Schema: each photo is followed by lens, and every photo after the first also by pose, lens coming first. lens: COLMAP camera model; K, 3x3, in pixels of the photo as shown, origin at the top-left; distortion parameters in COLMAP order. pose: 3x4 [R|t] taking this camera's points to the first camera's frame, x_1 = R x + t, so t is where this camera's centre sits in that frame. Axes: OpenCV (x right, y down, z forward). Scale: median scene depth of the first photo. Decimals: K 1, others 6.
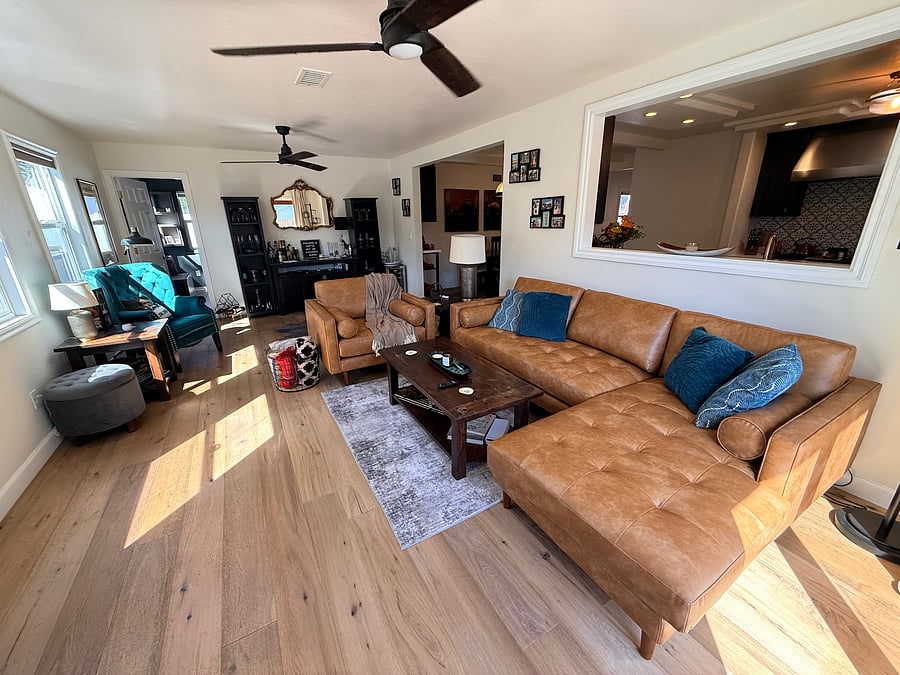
lens RADIAL K [[357.5, 0, 447.3], [0, 357.5, 337.2], [0, 0, 1]] dist [-0.000041, -0.000089]
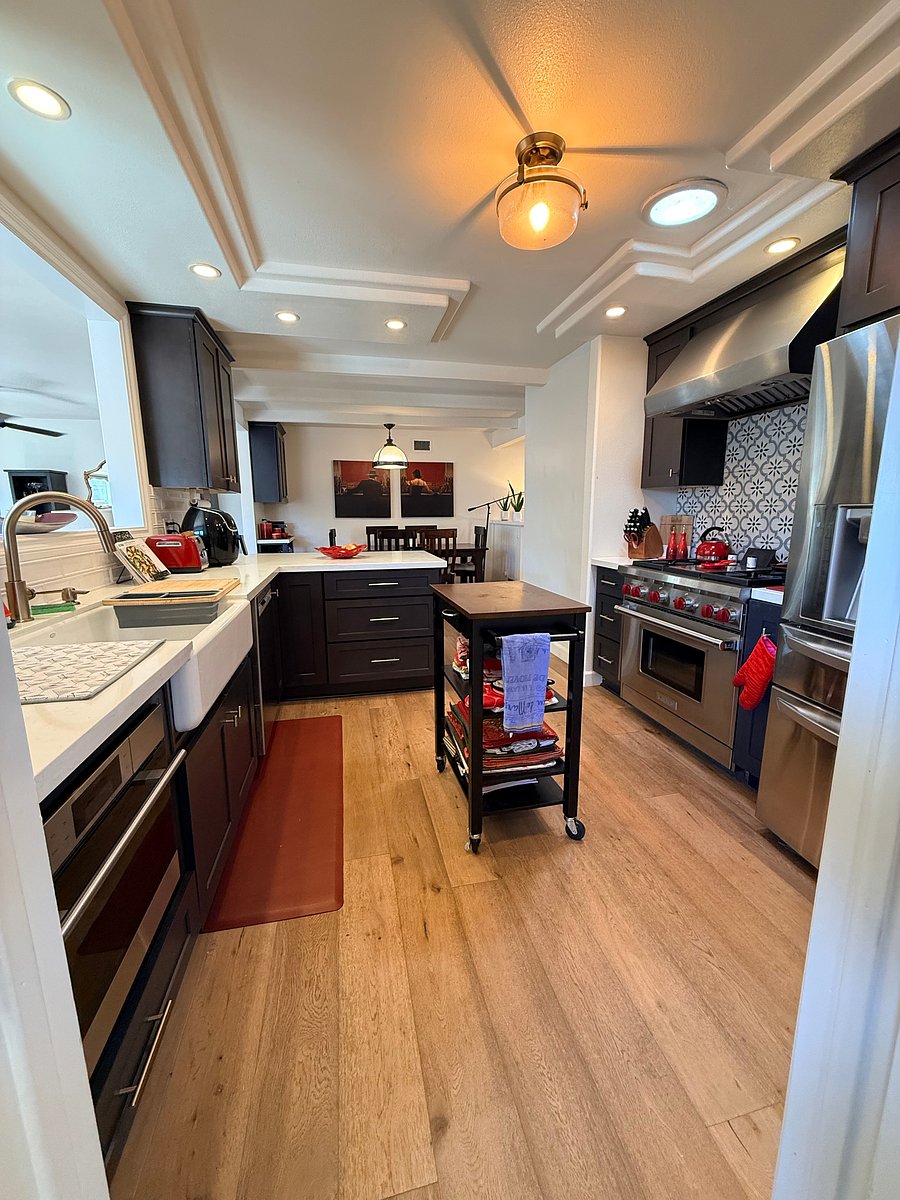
lens RADIAL K [[476.6, 0, 449.0], [0, 476.6, 595.8], [0, 0, 1]] dist [-0.000041, -0.000089]
pose [[0.953543, 0.063652, -0.294454, 1.040937], [-0.105874, 0.985879, -0.129740, -0.080570], [0.282038, 0.154887, 0.946818, 0.368549]]
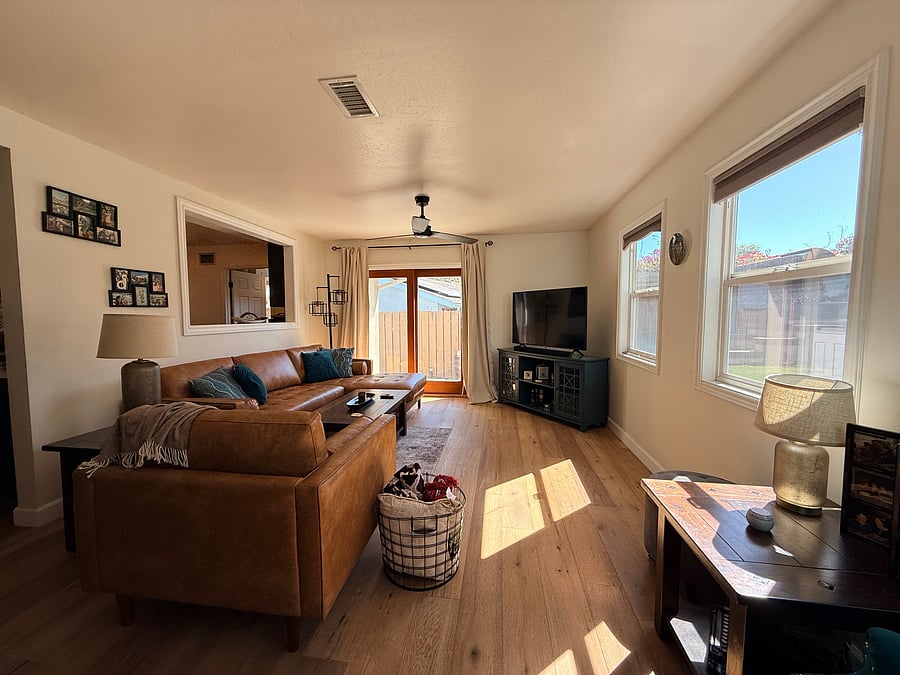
lens RADIAL K [[357.5, 0, 447.3], [0, 357.5, 337.2], [0, 0, 1]] dist [-0.000041, -0.000089]
pose [[-0.782676, -0.019331, 0.622129, -0.752479], [0.215761, 0.929118, 0.300310, -0.334732], [-0.583836, 0.369277, -0.723028, 1.203555]]
